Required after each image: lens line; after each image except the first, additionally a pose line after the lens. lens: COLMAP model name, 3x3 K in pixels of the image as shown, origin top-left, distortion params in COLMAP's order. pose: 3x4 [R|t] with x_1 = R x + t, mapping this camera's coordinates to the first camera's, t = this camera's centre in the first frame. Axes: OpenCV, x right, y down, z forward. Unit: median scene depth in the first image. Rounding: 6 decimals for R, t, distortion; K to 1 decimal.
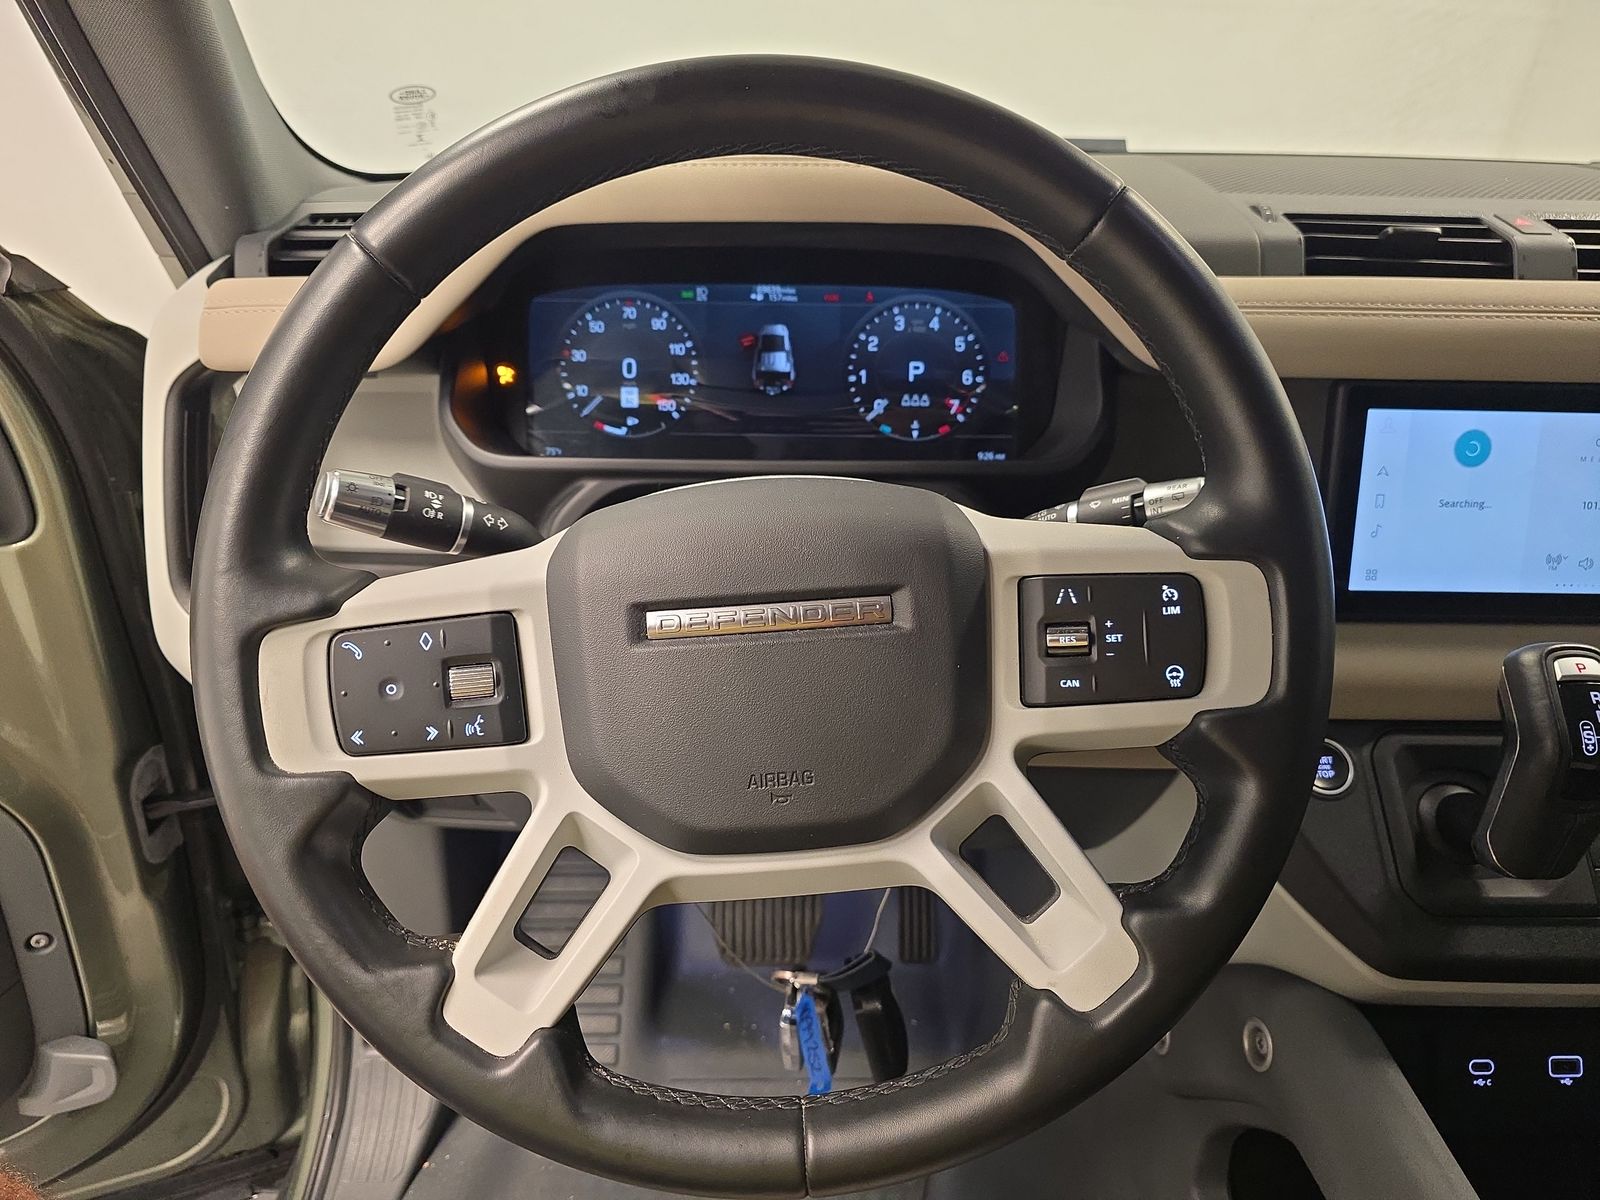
lens RADIAL K [[1110.2, 0, 800.0], [0, 1110.2, 600.0], [0, 0, 1]] dist [-0.001039, -0.004908]
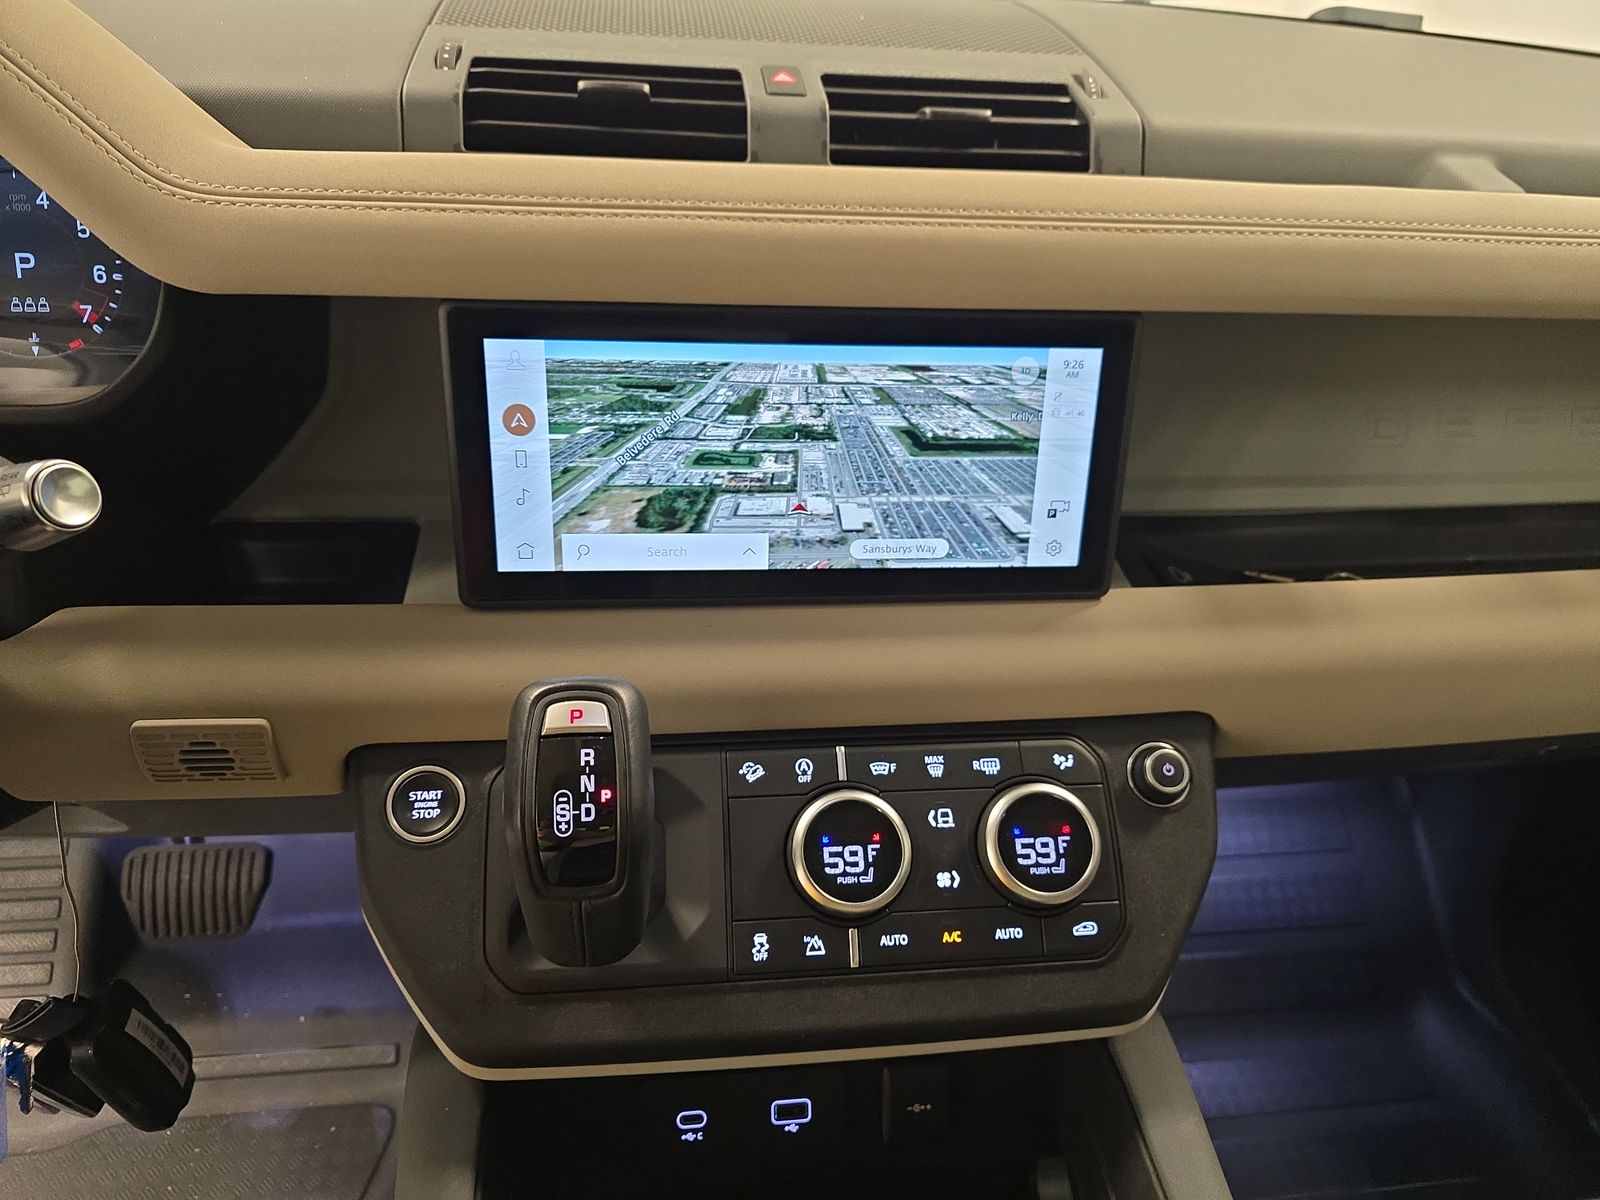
lens RADIAL K [[1110.2, 0, 800.0], [0, 1110.2, 600.0], [0, 0, 1]] dist [-0.001039, -0.004908]
pose [[0.992812, -0.019343, 0.118107, 0.602925], [0.003239, 0.990834, 0.135045, -0.092808], [-0.119637, -0.133692, 0.983775, 0.197742]]
